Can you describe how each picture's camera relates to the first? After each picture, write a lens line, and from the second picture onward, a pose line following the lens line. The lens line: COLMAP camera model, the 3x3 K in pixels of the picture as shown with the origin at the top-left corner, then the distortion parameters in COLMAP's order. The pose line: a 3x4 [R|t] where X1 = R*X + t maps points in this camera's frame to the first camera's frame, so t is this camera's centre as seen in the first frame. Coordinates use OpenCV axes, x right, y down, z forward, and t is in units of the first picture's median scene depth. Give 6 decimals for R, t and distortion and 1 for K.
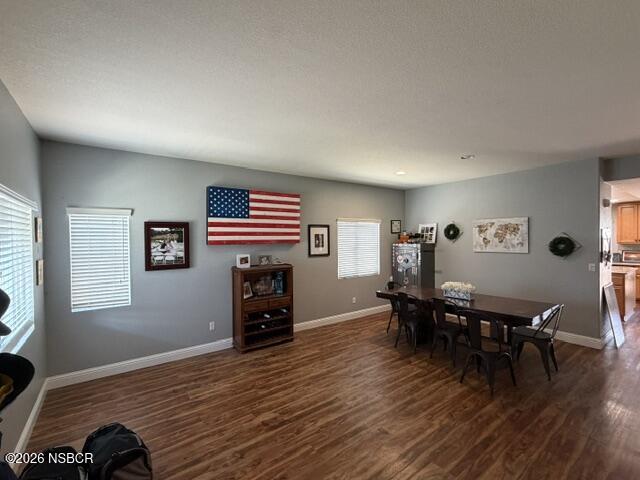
lens RADIAL K [[290.3, 0, 319.0], [0, 290.3, 239.0], [0, 0, 1]] dist [0.004588, -0.000611]
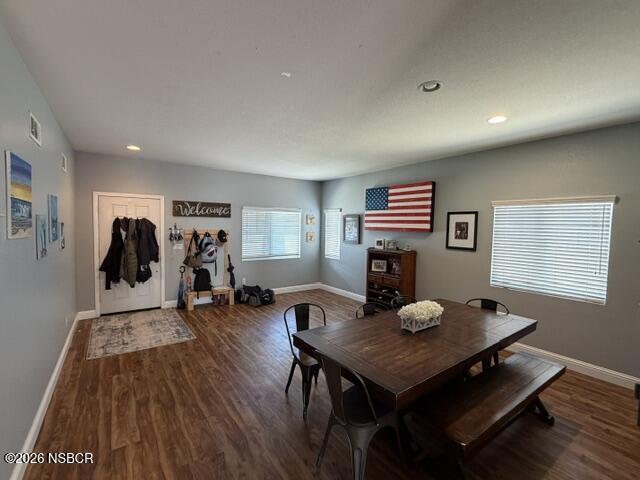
lens RADIAL K [[290.3, 0, 318.7], [0, 290.3, 238.7], [0, 0, 1]] dist [0.004588, -0.000611]
pose [[-0.021031, 0.055393, -0.998243, 1.003428], [-0.024993, 0.998123, 0.055913, -0.009397], [0.999466, 0.026125, -0.019607, 0.737567]]
